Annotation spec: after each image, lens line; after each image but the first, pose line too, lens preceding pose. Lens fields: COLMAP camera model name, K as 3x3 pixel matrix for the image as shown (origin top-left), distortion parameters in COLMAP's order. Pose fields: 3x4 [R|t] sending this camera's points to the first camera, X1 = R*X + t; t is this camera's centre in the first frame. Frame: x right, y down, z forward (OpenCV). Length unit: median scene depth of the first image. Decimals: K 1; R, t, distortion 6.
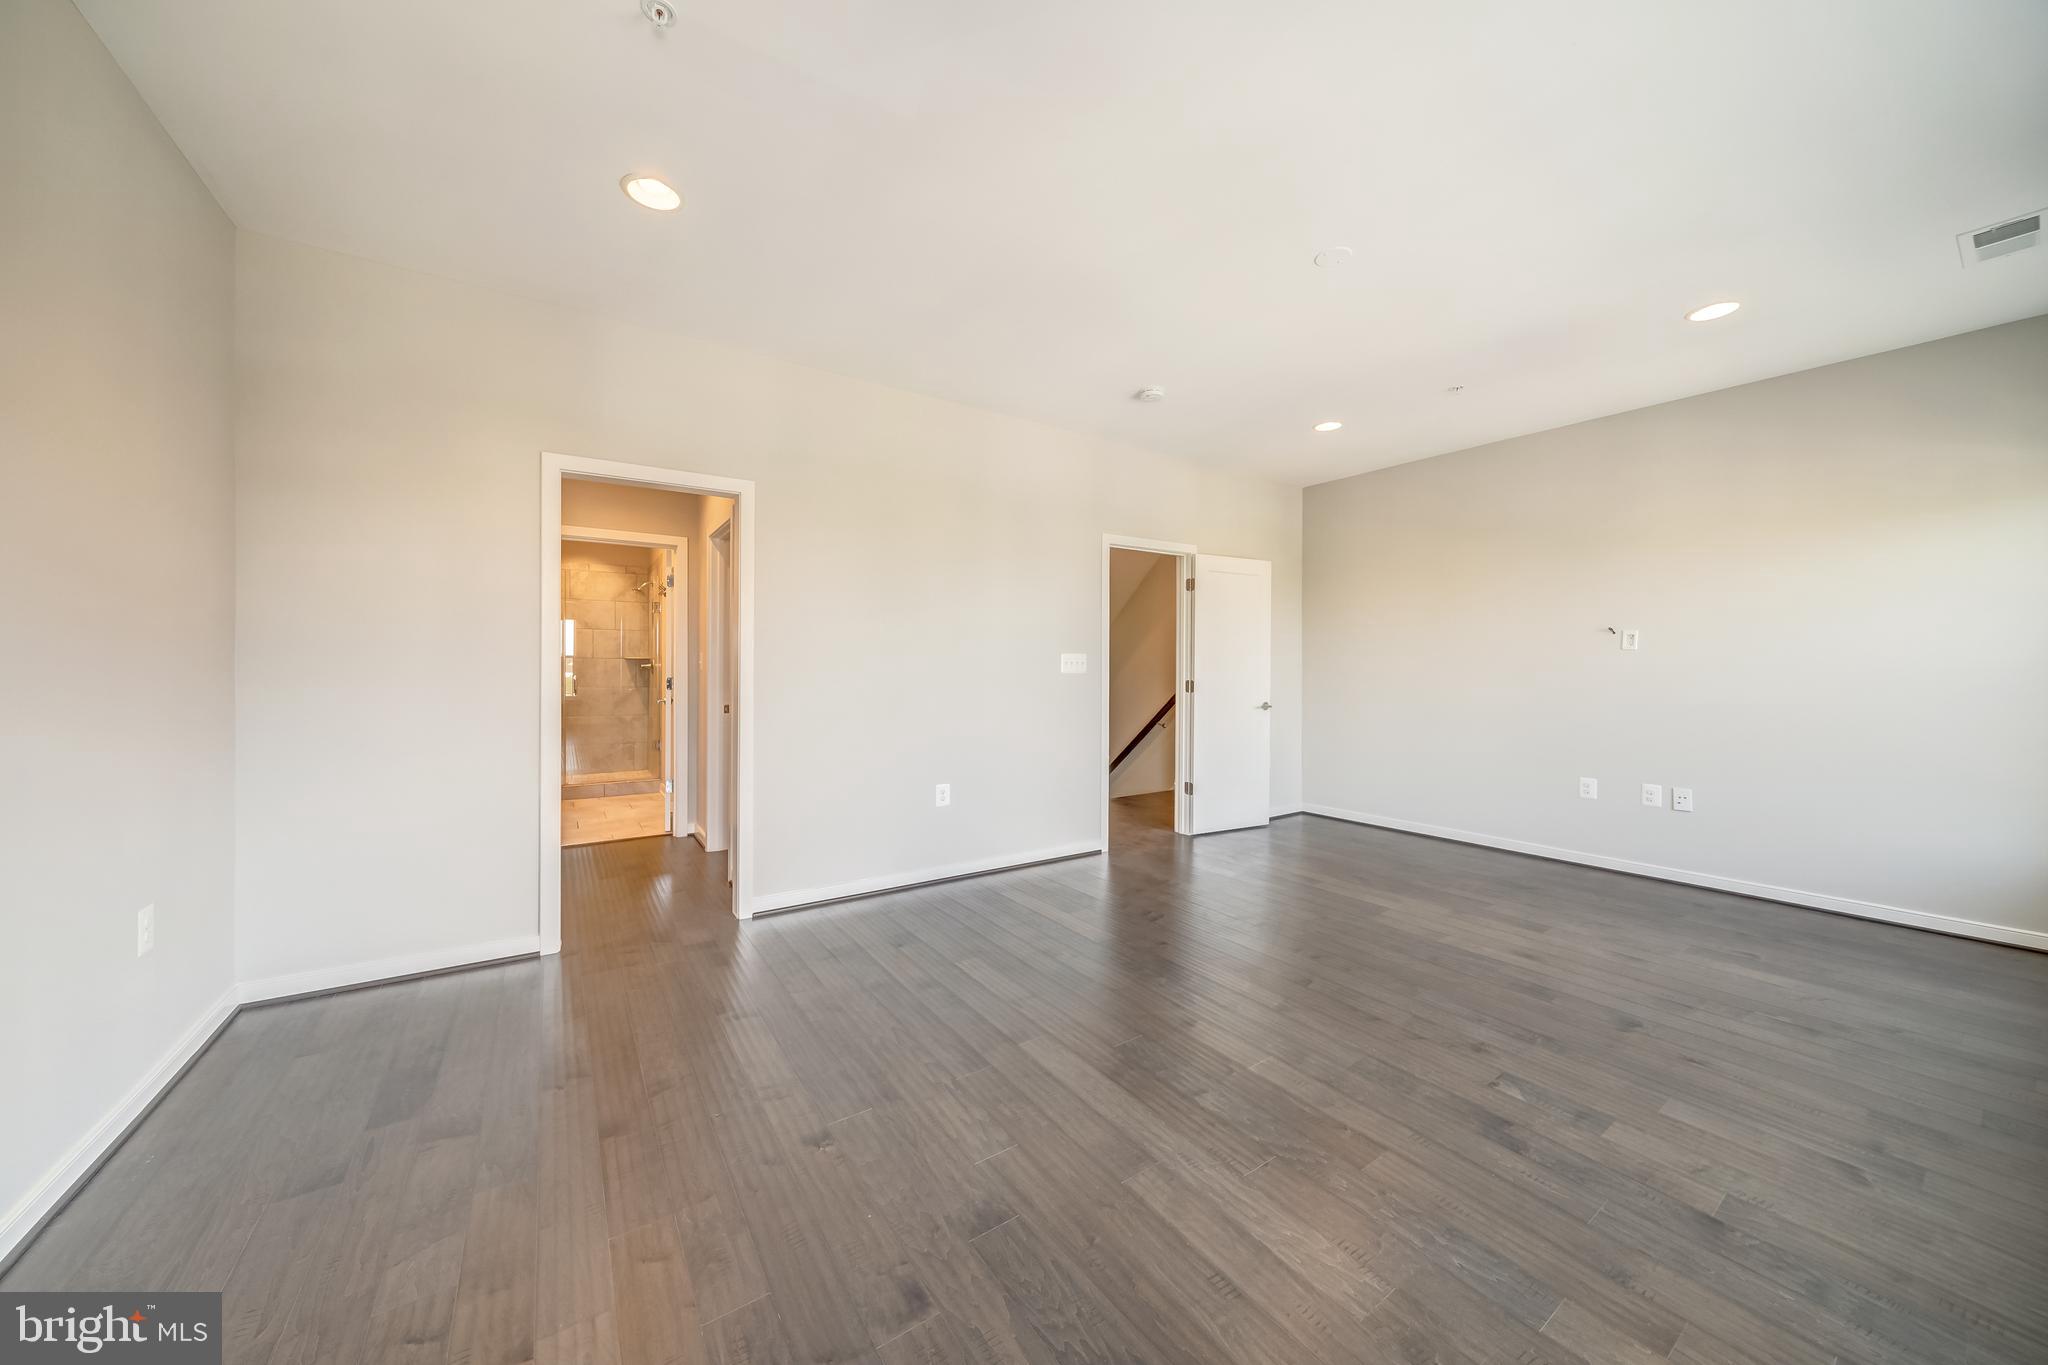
lens RADIAL K [[717.2, 0, 1024.7], [0, 717.2, 678.3], [0, 0, 1]] dist [-0.001217, -0.000117]
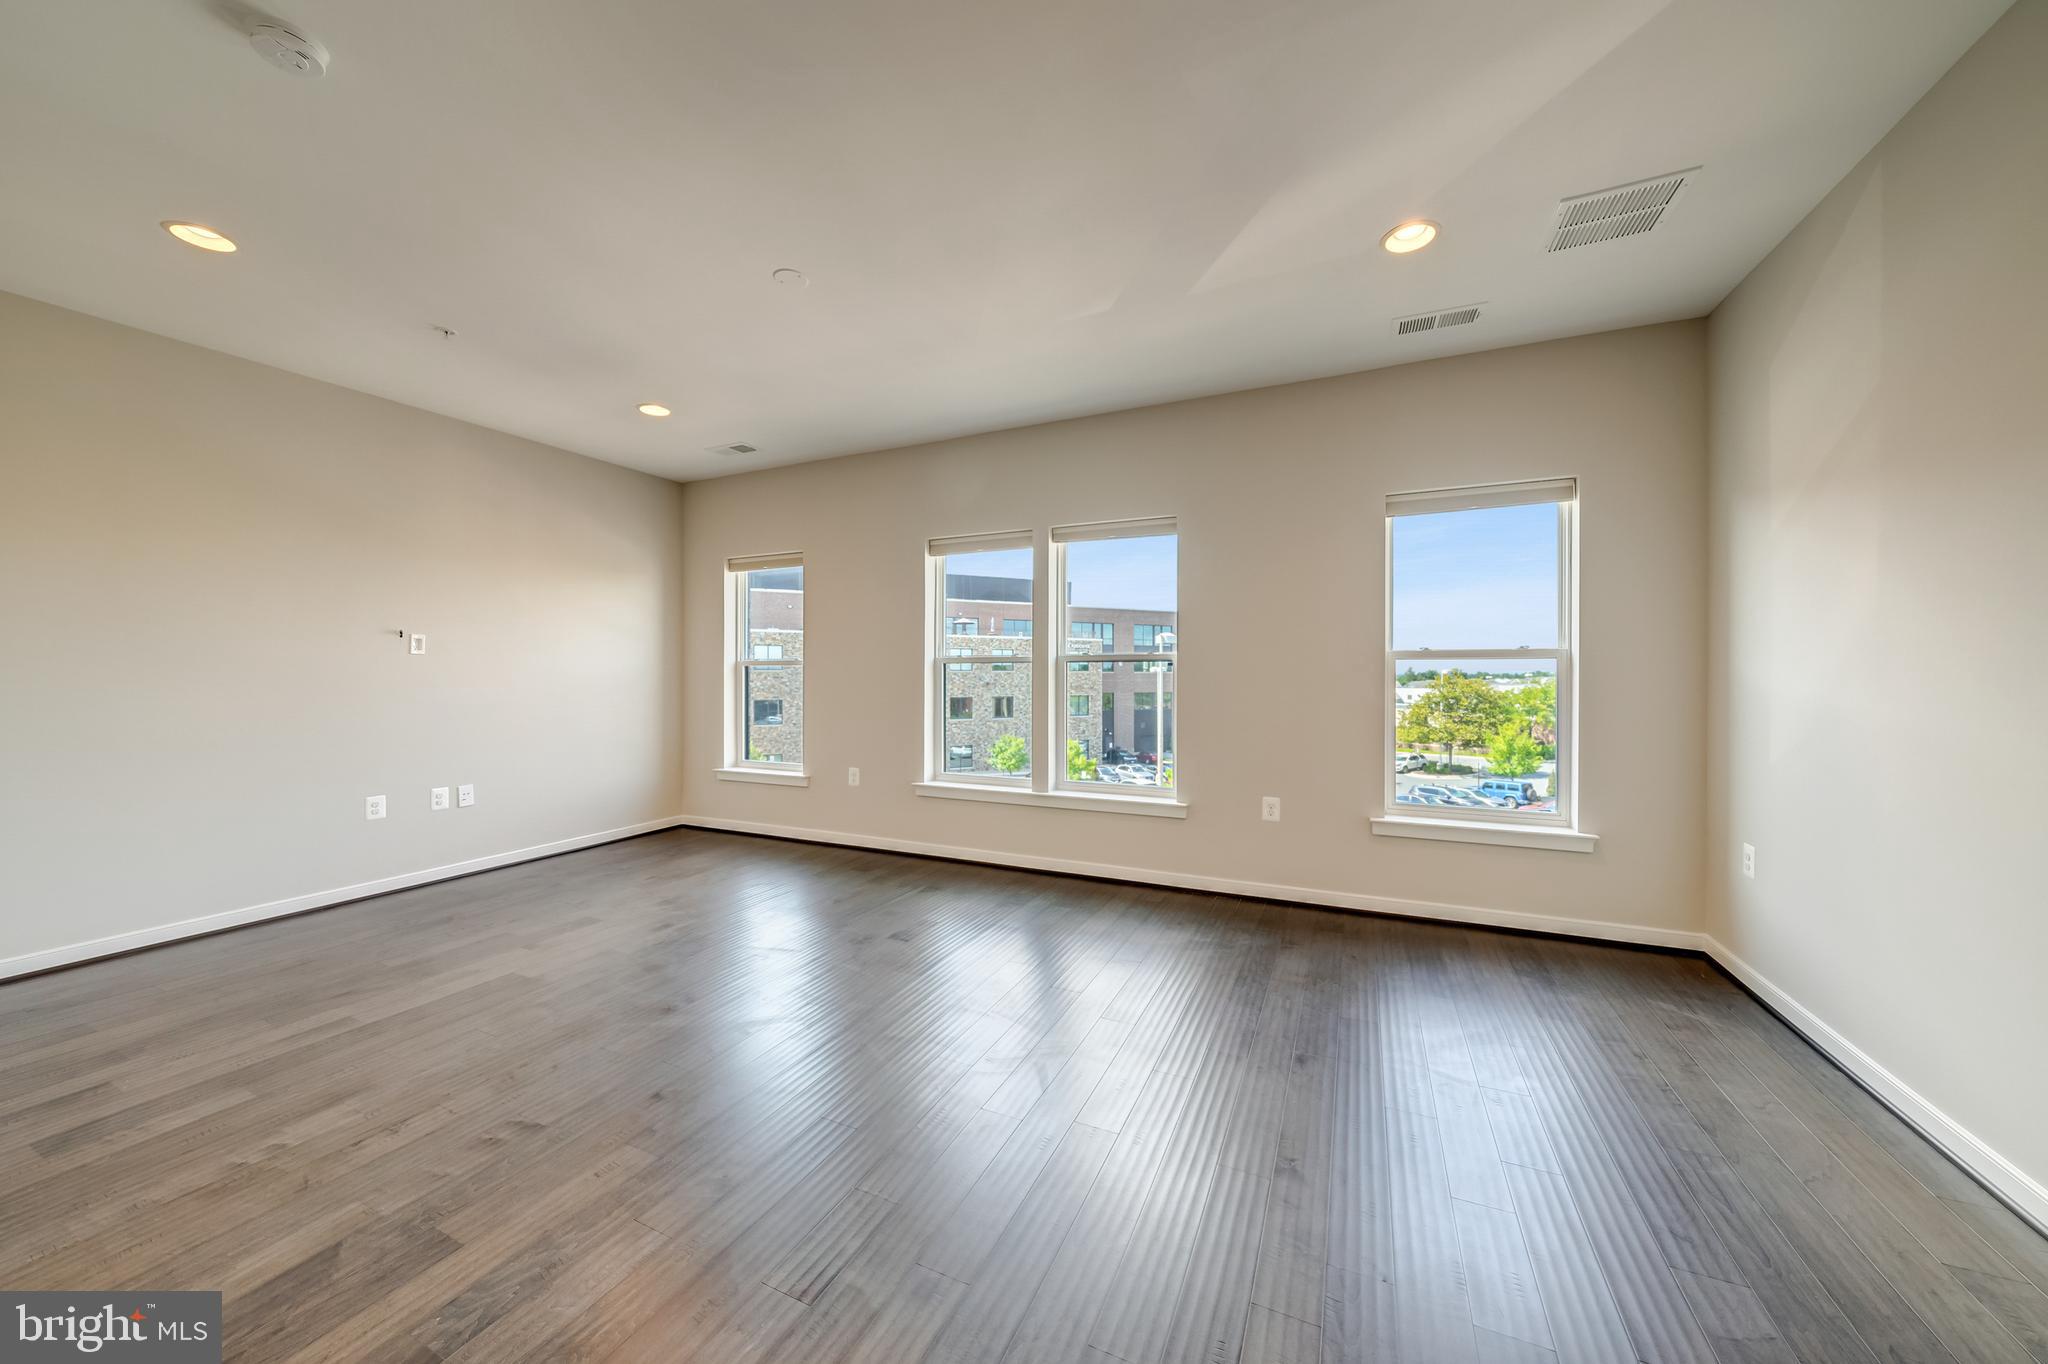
lens RADIAL K [[717.2, 0, 1024.7], [0, 717.2, 677.8], [0, 0, 1]] dist [-0.001217, -0.000117]
pose [[-0.513460, -0.008638, 0.858070, -0.443179], [0.006348, 0.999884, 0.013864, -0.017876], [-0.858090, 0.012566, -0.513346, 0.850538]]
